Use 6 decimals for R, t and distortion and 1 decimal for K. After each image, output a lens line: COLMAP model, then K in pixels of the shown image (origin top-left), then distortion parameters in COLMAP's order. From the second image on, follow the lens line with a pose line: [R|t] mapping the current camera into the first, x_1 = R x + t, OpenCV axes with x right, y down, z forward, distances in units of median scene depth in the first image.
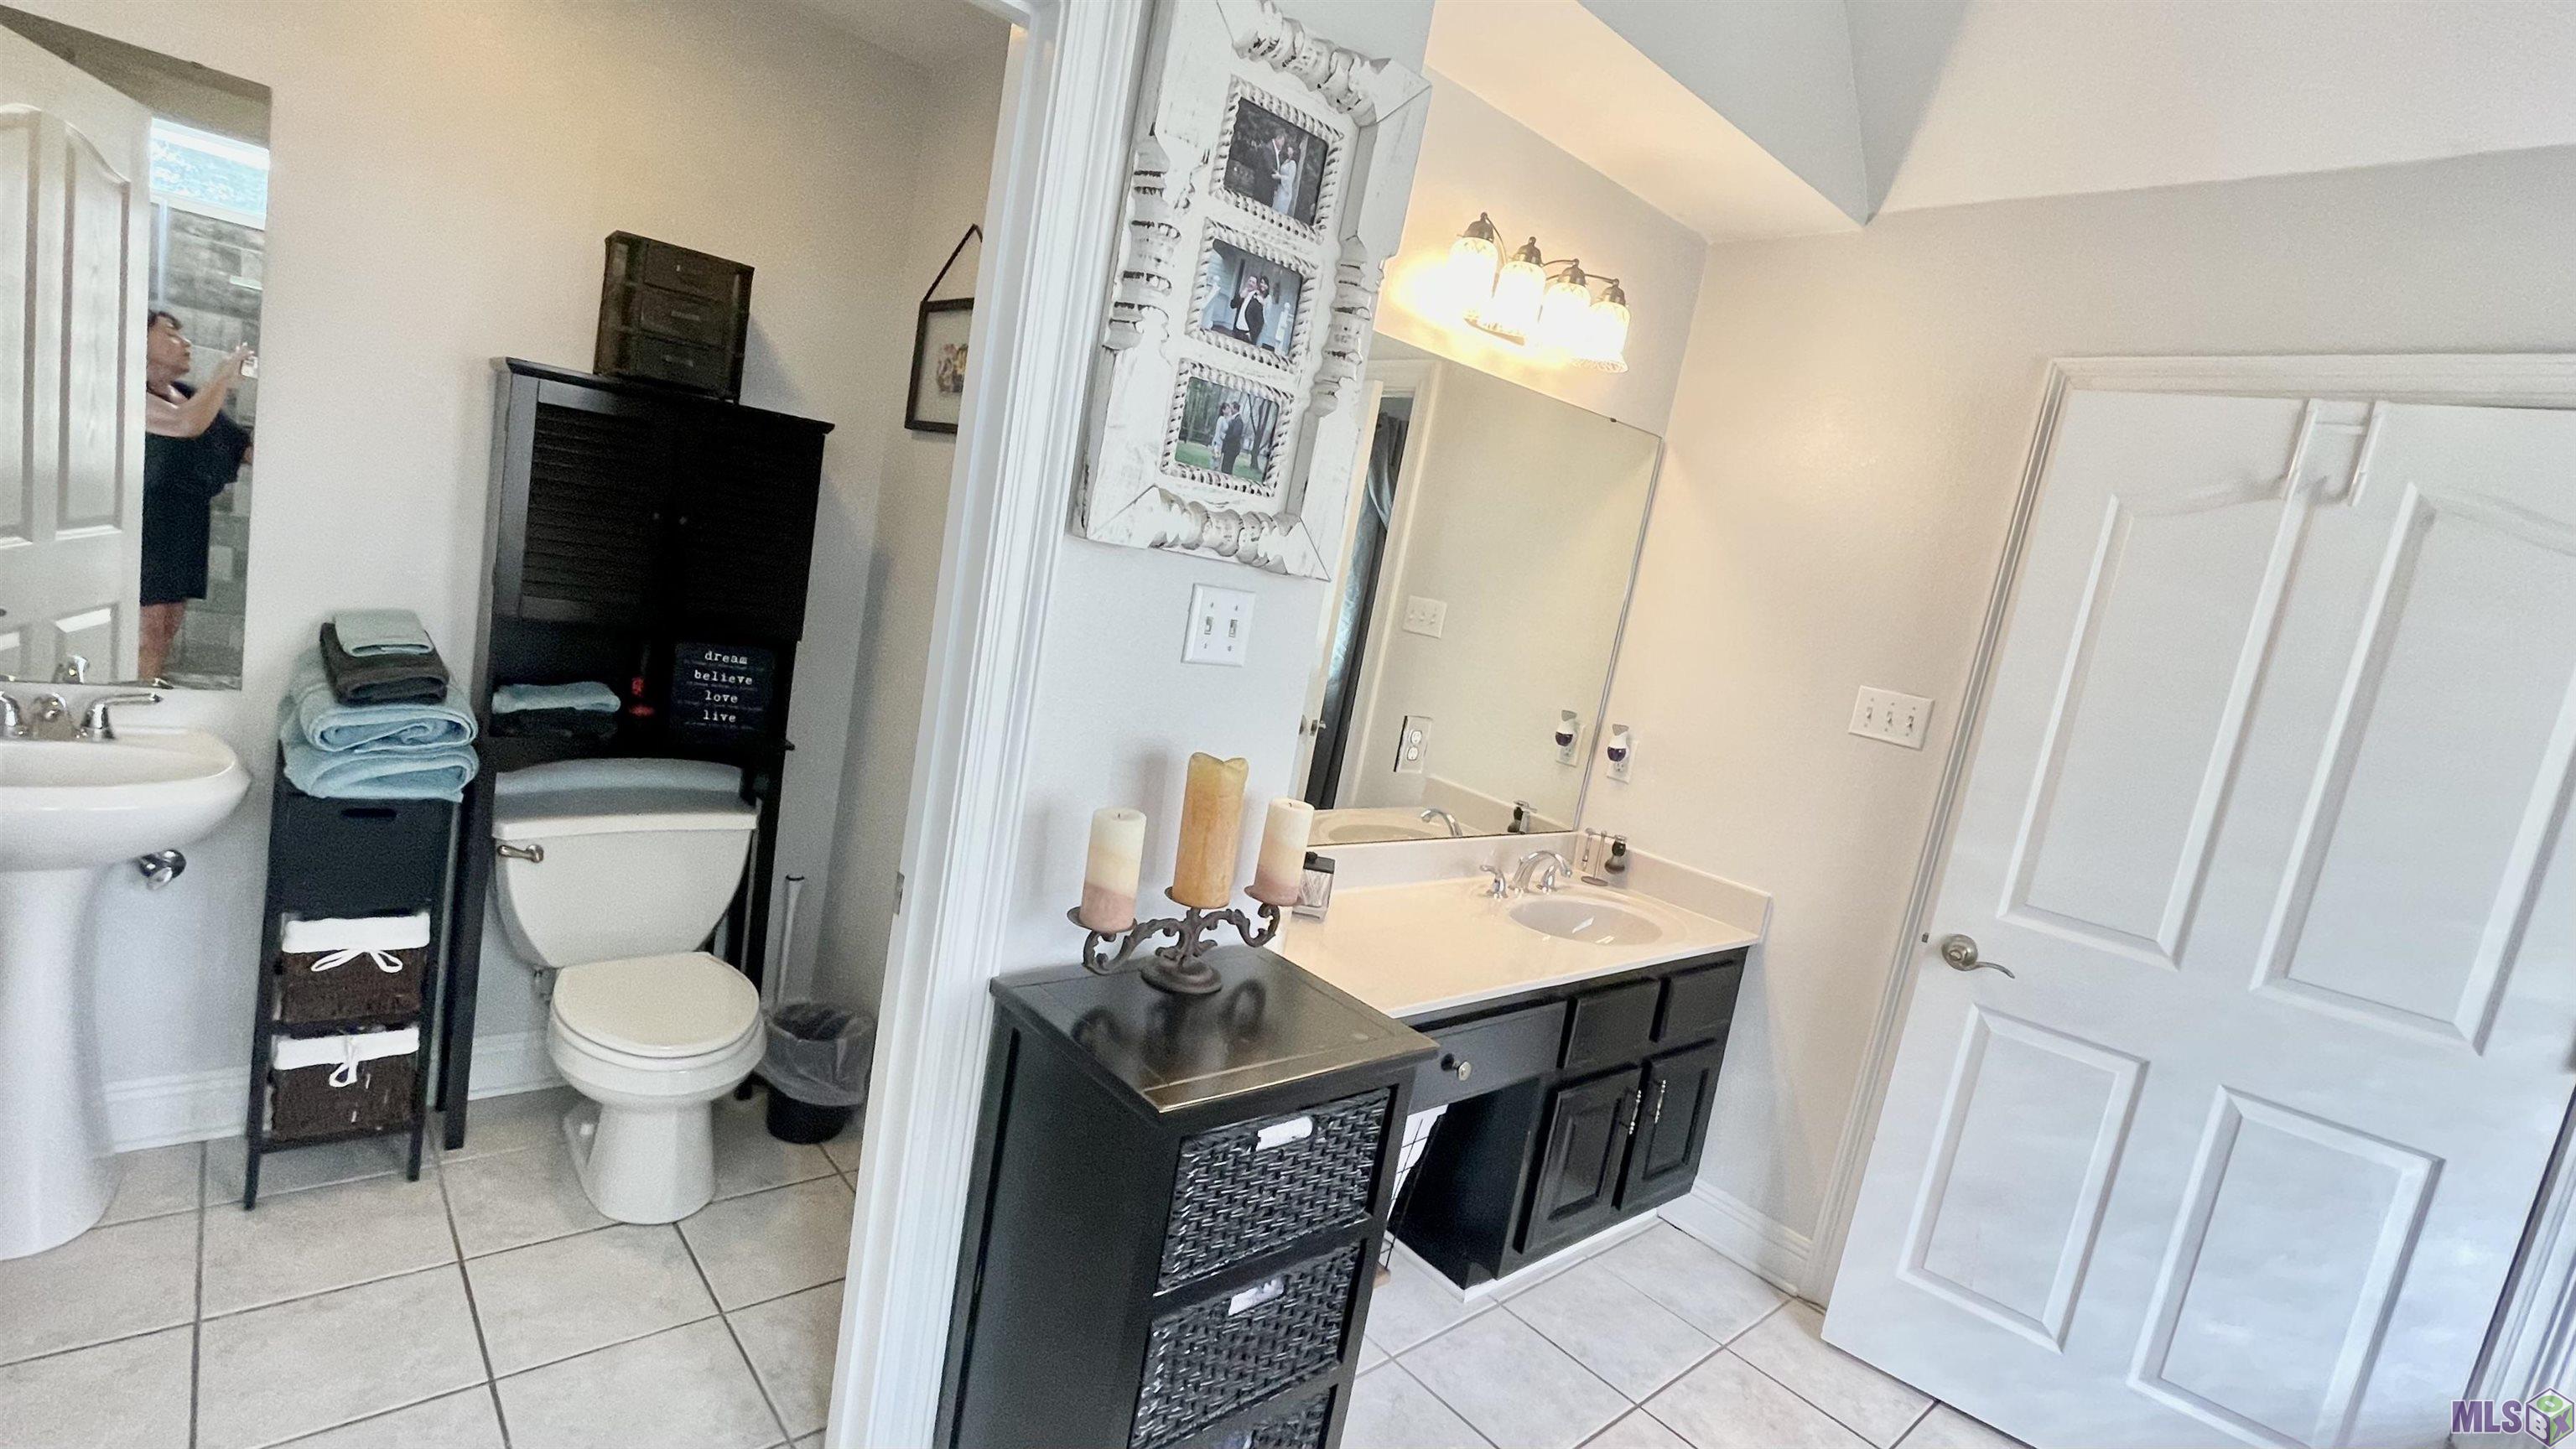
lens RADIAL K [[1153.8, 0, 1290.2], [0, 1153.8, 717.0], [0, 0, 1]] dist [-0.030178, 0.016188]
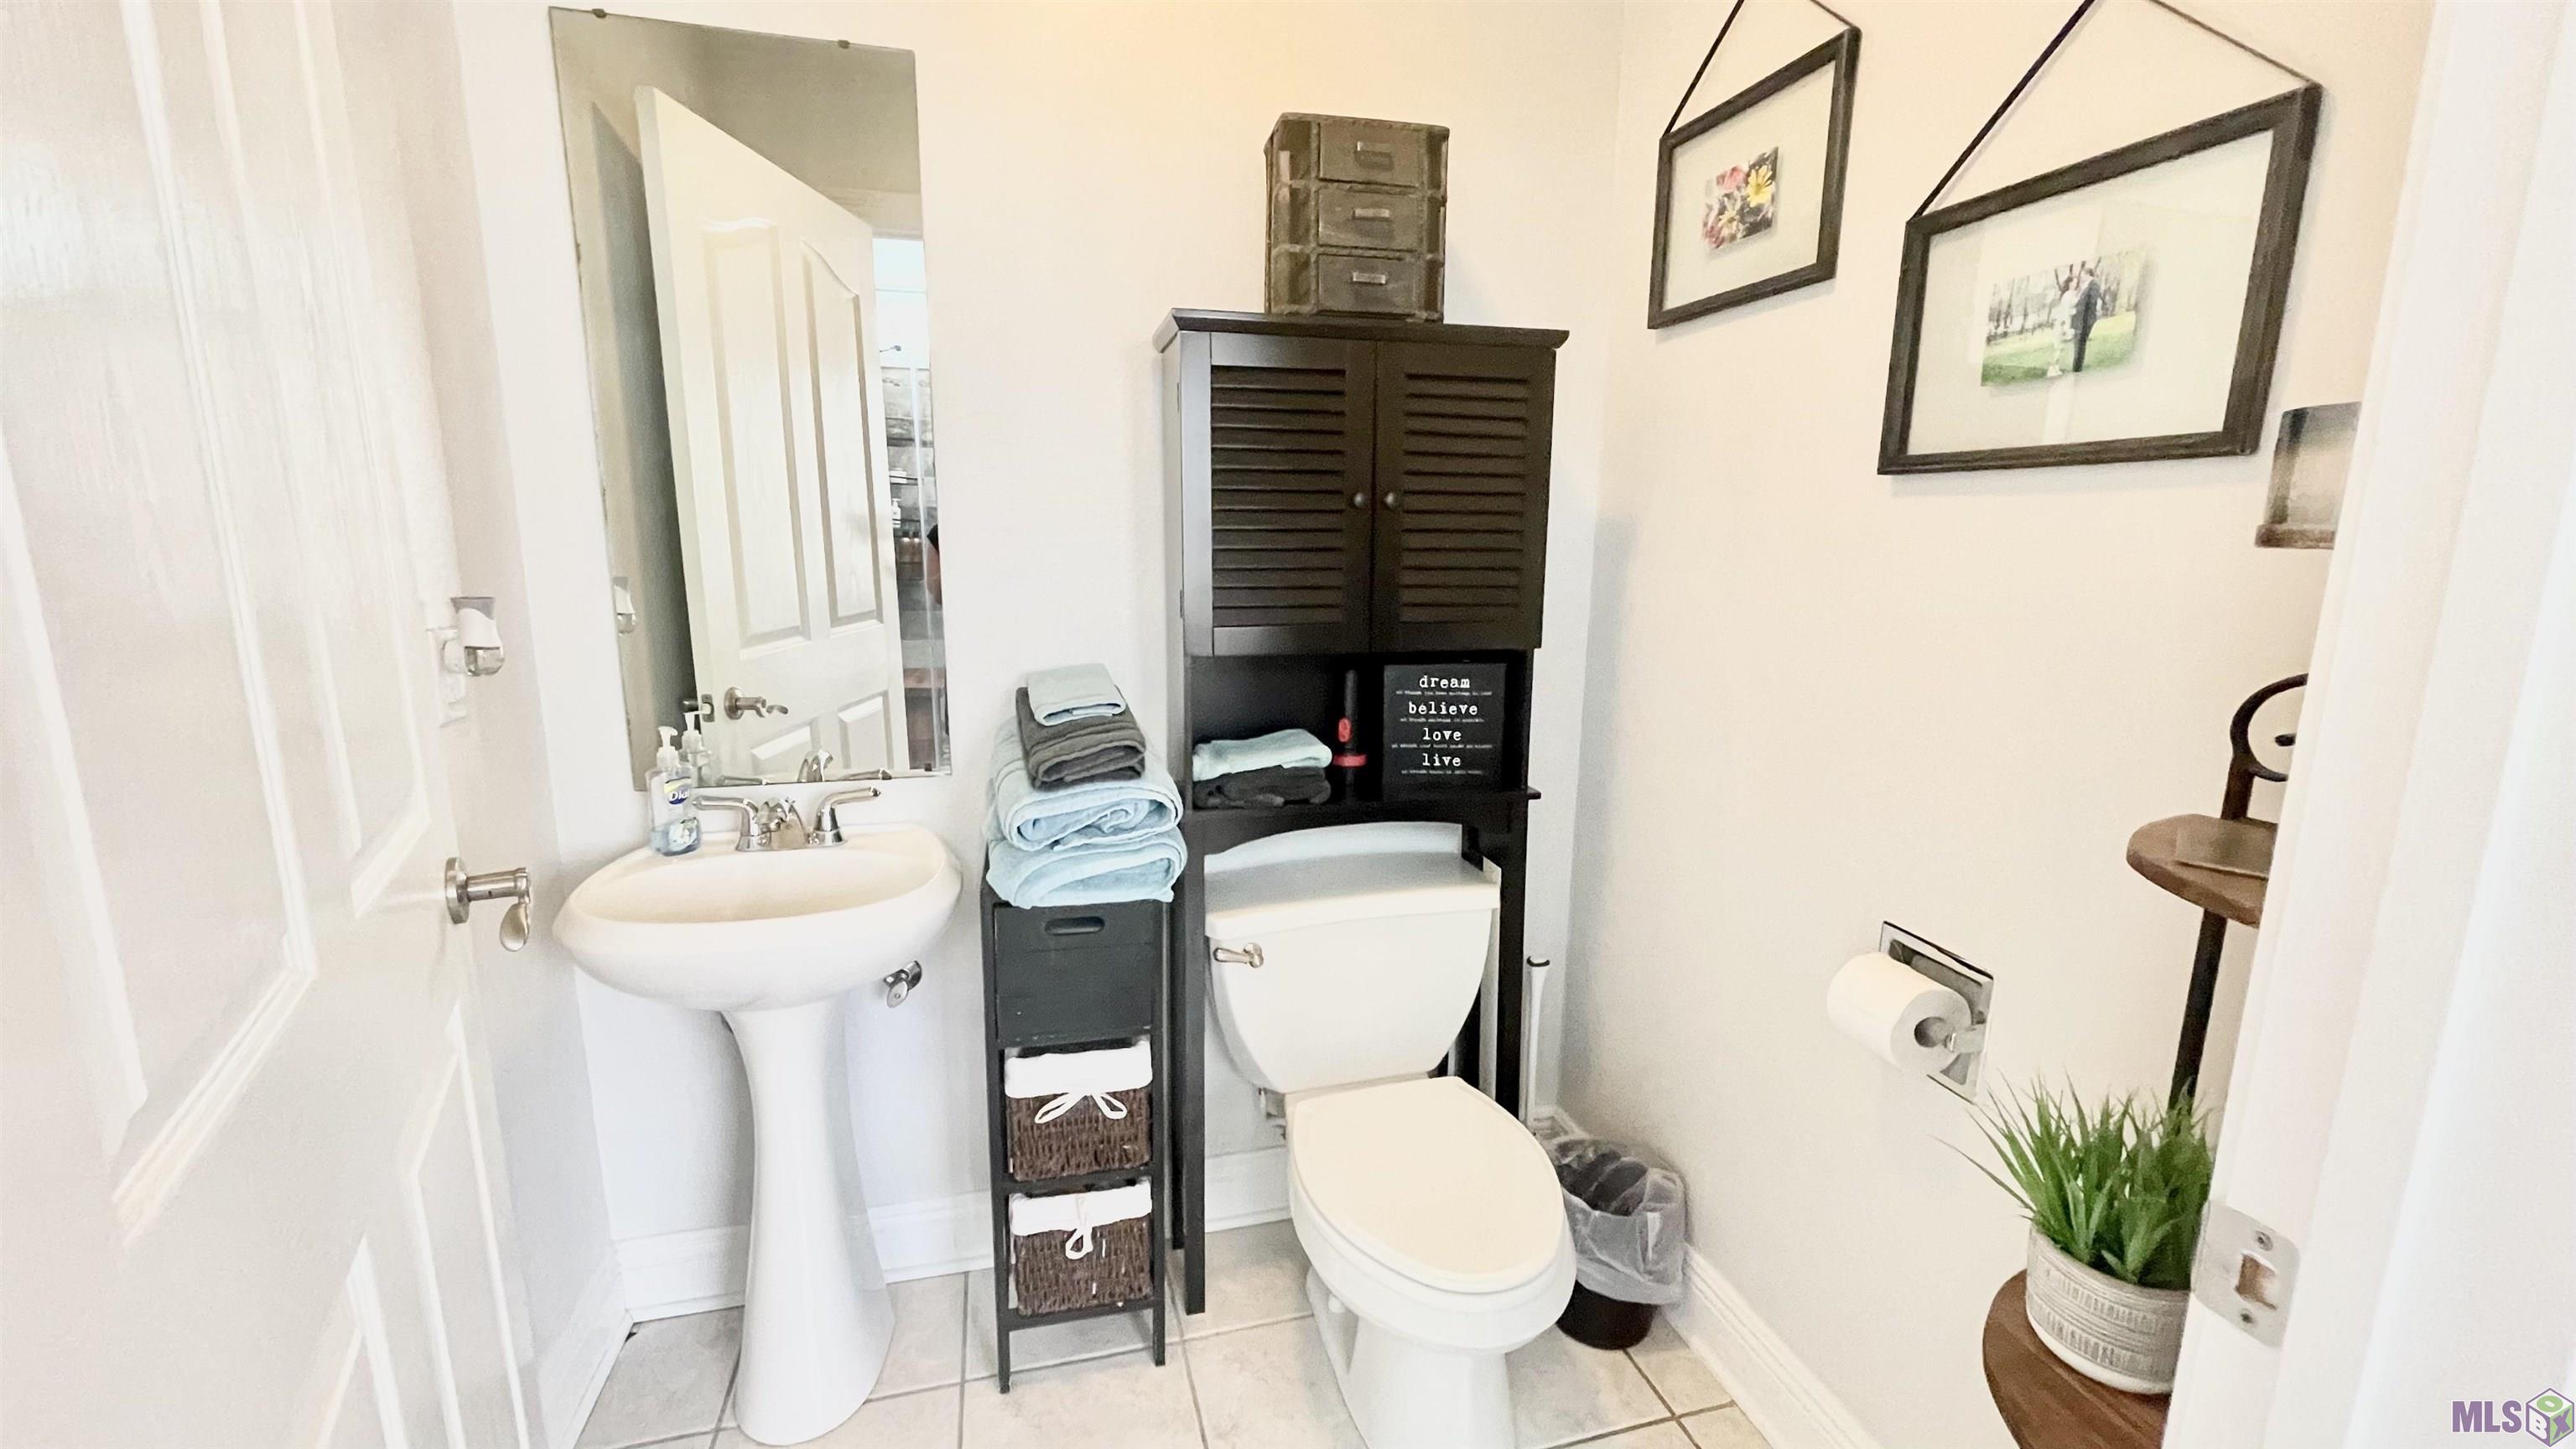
lens RADIAL K [[1053.4, 0, 1288.0], [0, 1053.4, 724.5], [0, 0, 1]] dist [-0.002485, -0.000534]
pose [[0.878242, -0.084821, -0.470633, -0.302971], [0.086940, 0.996064, -0.017280, -0.024497], [0.470246, -0.025741, 0.882160, 0.398935]]
